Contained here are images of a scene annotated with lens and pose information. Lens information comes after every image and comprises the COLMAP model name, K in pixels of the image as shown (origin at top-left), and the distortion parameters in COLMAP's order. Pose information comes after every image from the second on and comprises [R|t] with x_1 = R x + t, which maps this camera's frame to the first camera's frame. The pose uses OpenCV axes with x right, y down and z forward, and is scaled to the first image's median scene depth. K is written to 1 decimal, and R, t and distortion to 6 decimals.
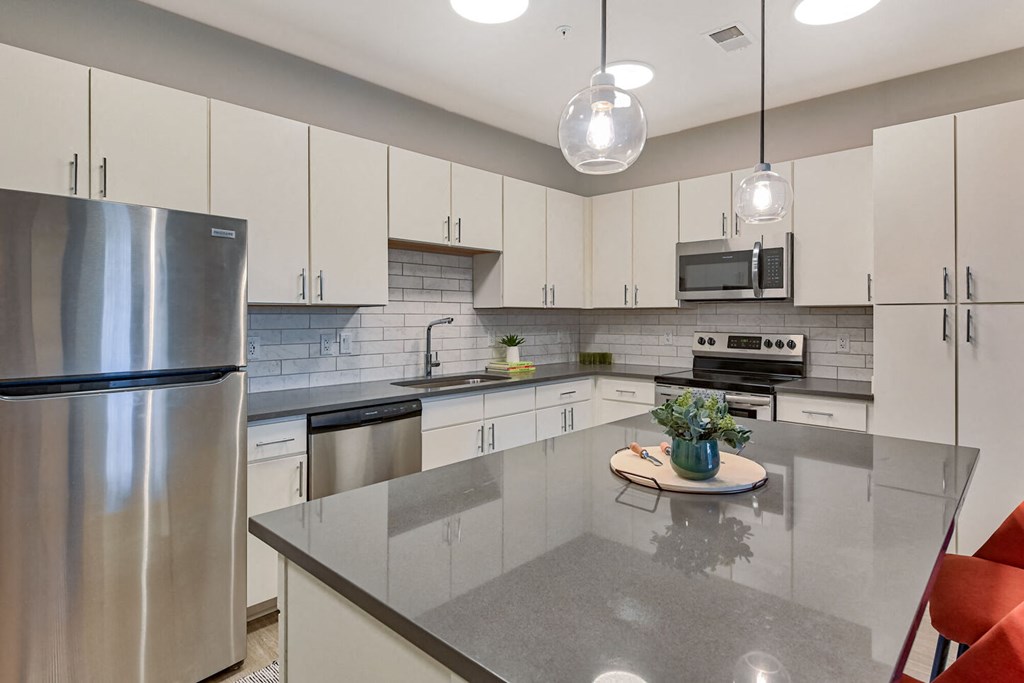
lens RADIAL K [[547.8, 0, 513.1], [0, 547.8, 312.5], [0, 0, 1]] dist [0.005316, 0.001006]
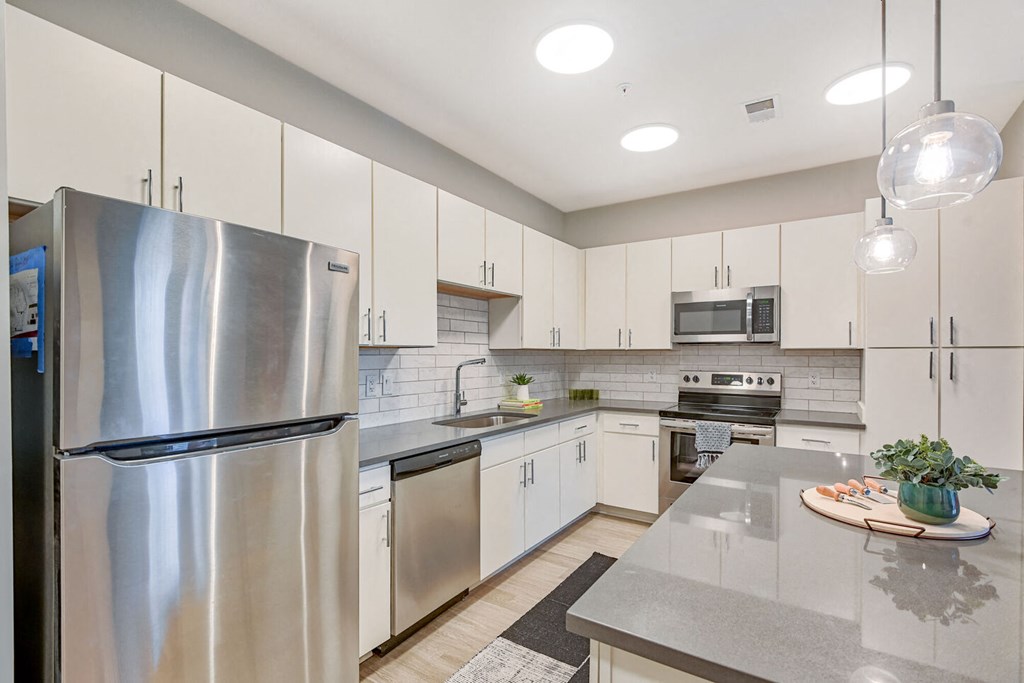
lens RADIAL K [[475.6, 0, 517.5], [0, 475.6, 354.1], [0, 0, 1]] dist [-0.000053, 0.000540]
pose [[0.985499, 0.001803, 0.169671, -0.195658], [-0.002580, 0.999987, 0.004355, -0.002897], [-0.169661, -0.004730, 0.985491, 0.093460]]
